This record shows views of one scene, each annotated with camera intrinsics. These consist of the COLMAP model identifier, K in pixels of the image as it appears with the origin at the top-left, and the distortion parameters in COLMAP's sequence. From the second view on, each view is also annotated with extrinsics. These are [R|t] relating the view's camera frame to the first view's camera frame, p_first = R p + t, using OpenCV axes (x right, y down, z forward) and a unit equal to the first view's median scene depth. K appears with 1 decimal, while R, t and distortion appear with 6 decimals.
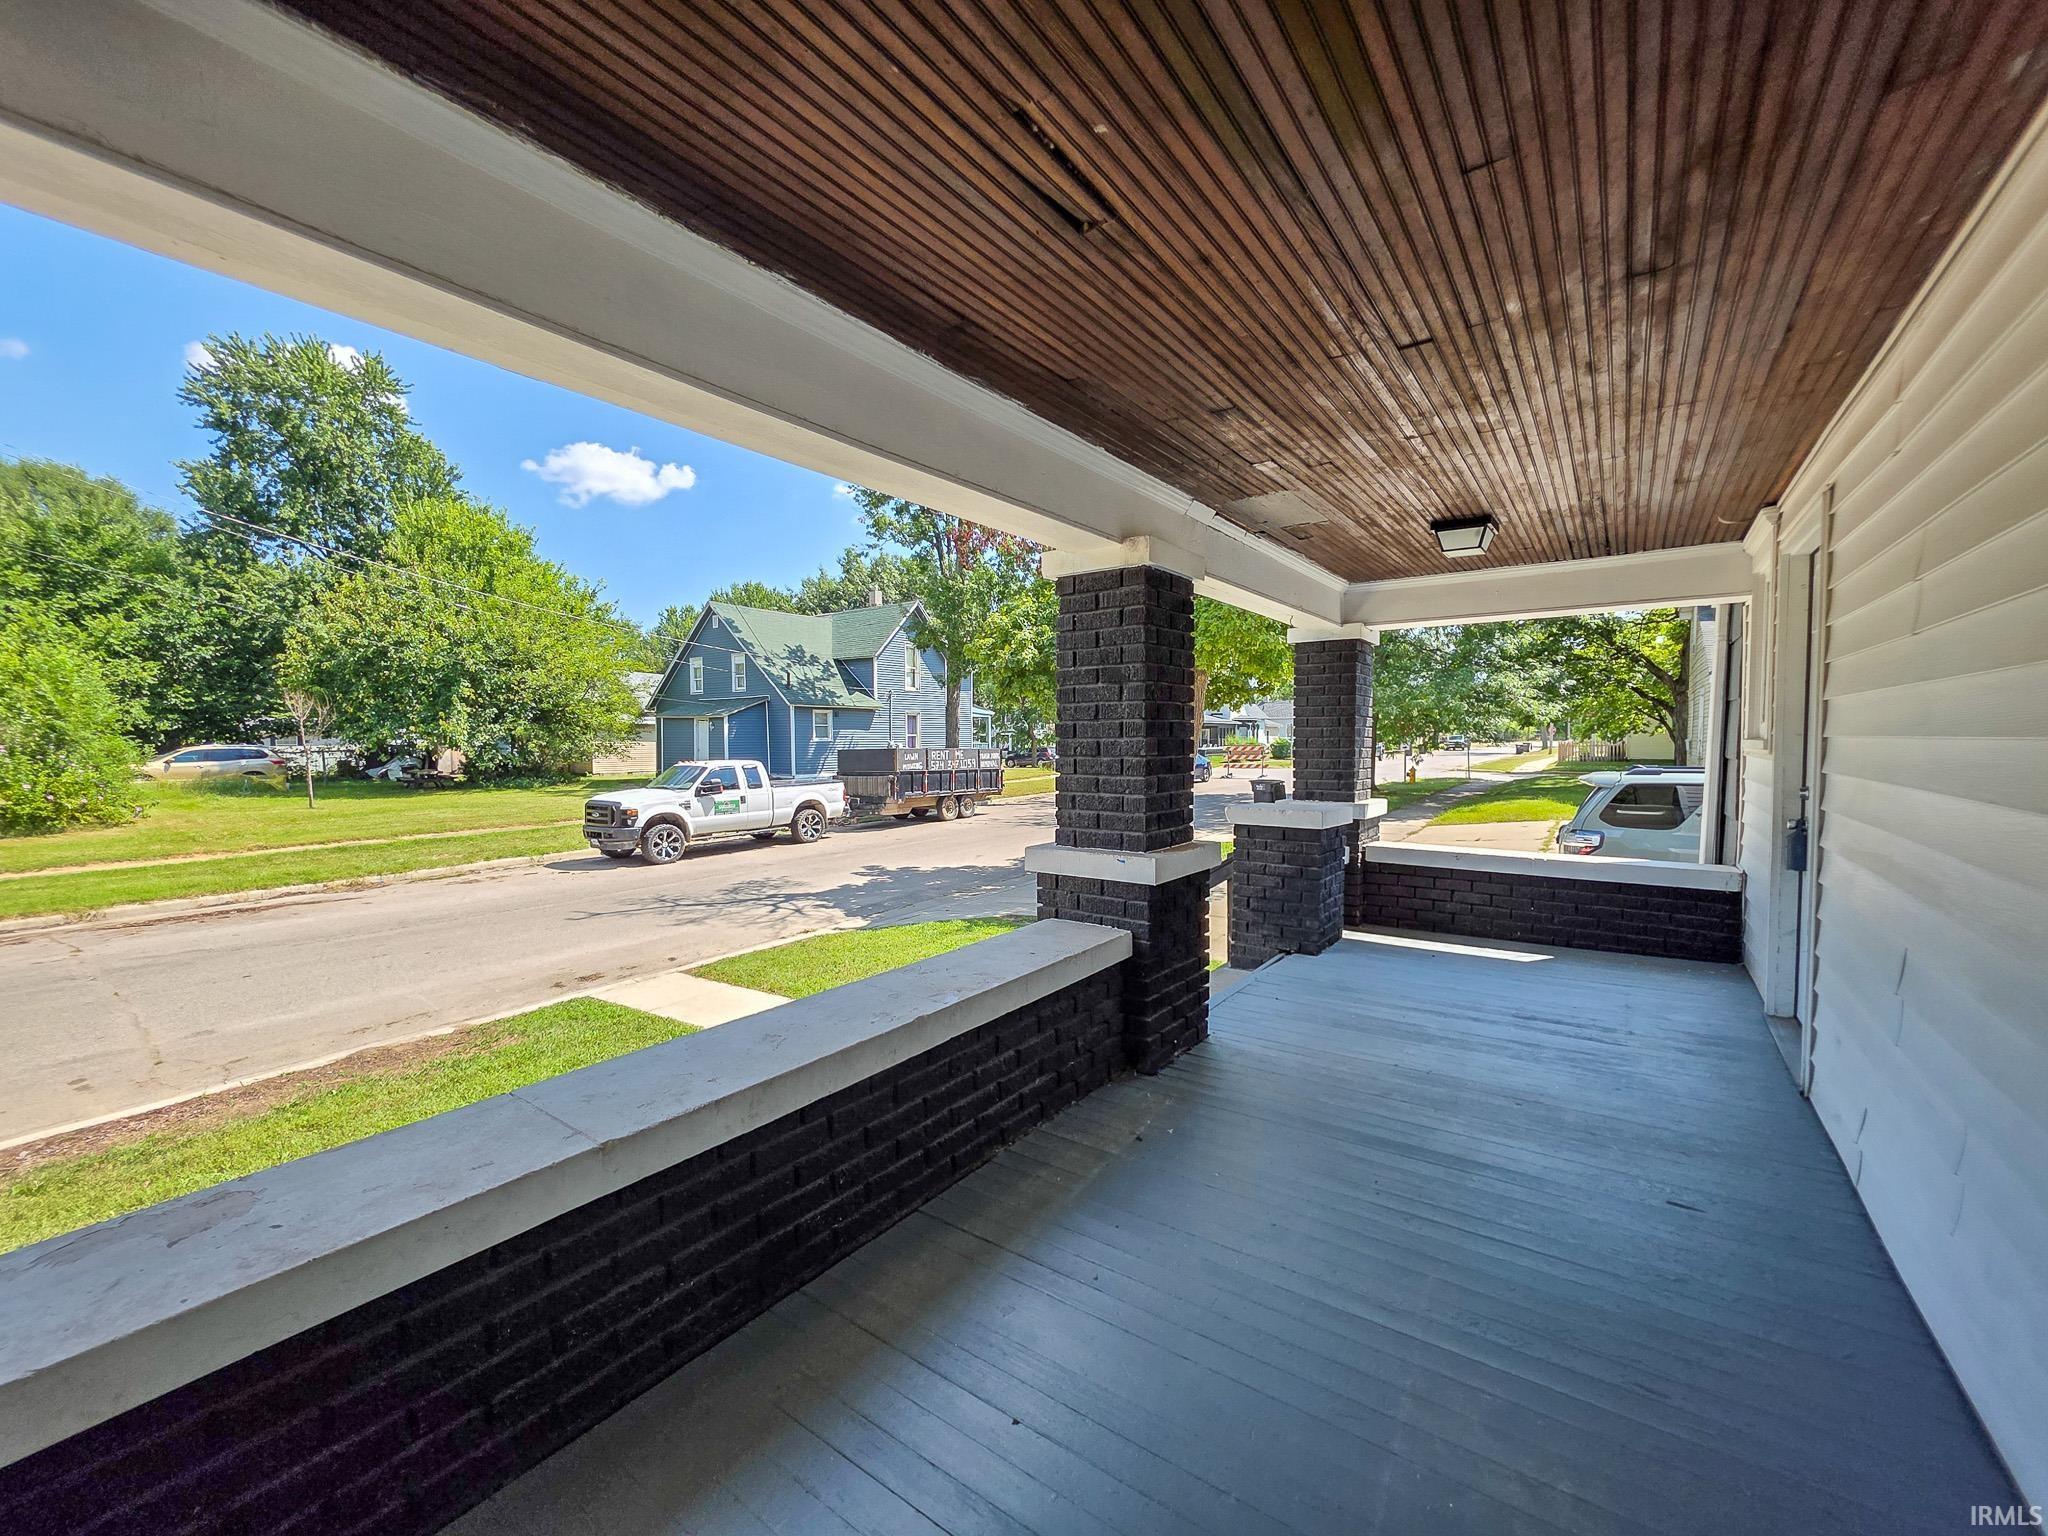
lens RADIAL K [[820.6, 0, 1029.5], [0, 820.6, 767.3], [0, 0, 1]] dist [0.002675, 0.000173]
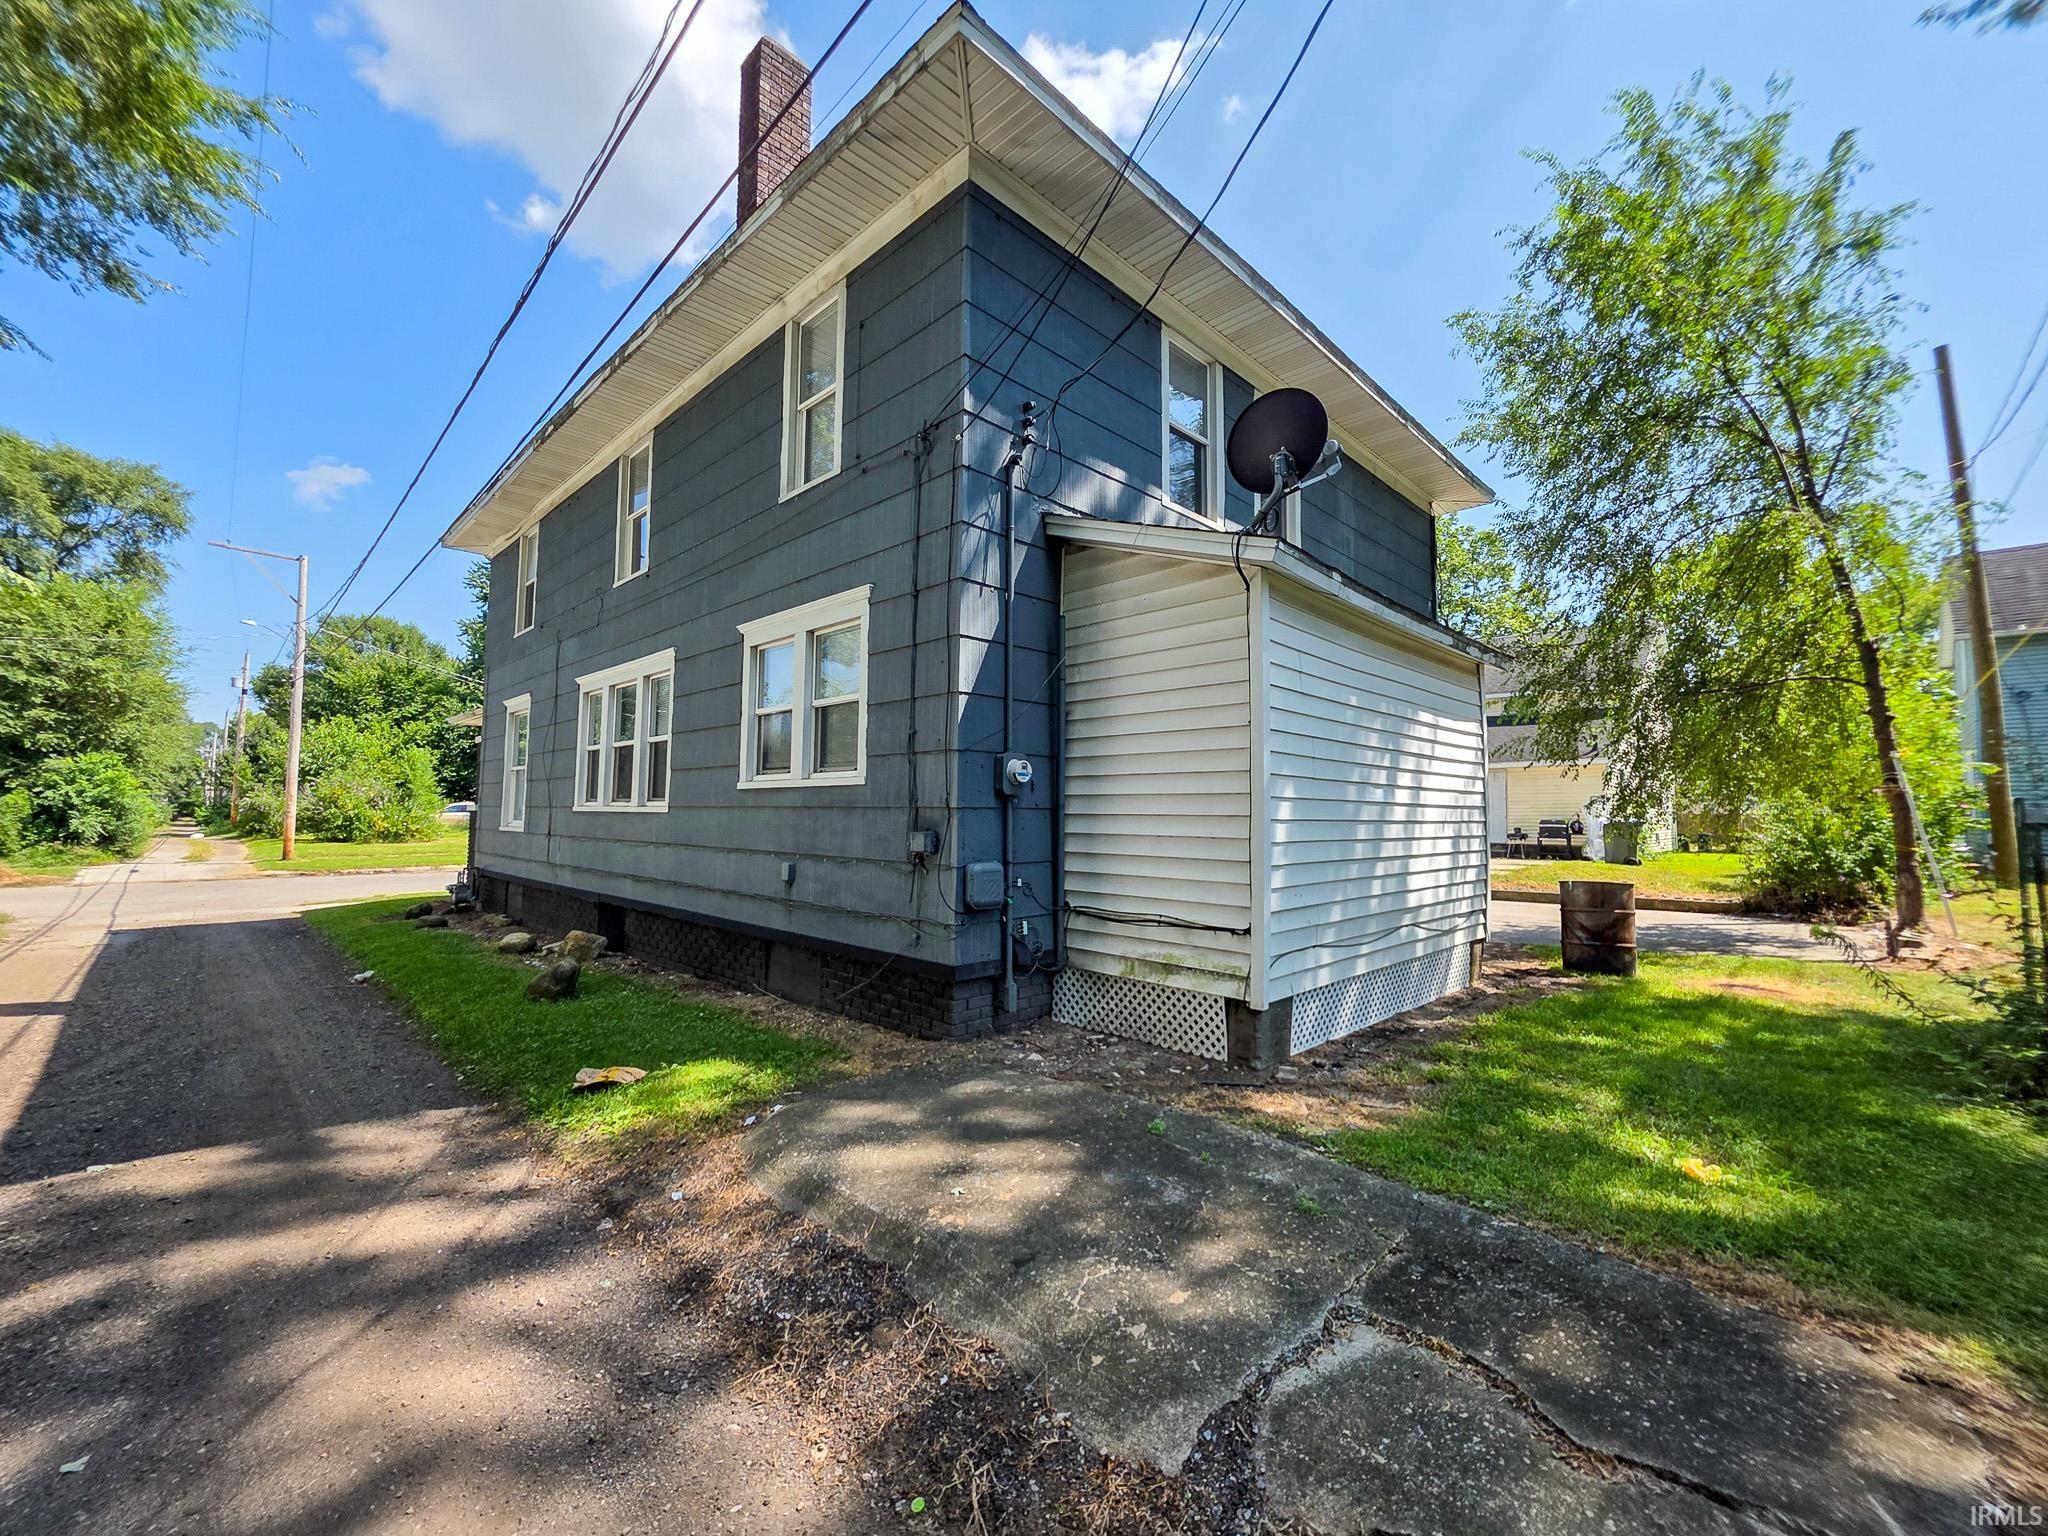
lens RADIAL K [[820.6, 0, 1019.8], [0, 820.6, 765.8], [0, 0, 1]] dist [0.002675, 0.000173]
pose [[0.986723, 0.005396, -0.162322, 0.307800], [-0.021622, 0.994916, -0.098365, 0.034003], [0.160966, 0.100568, 0.981823, -0.379099]]
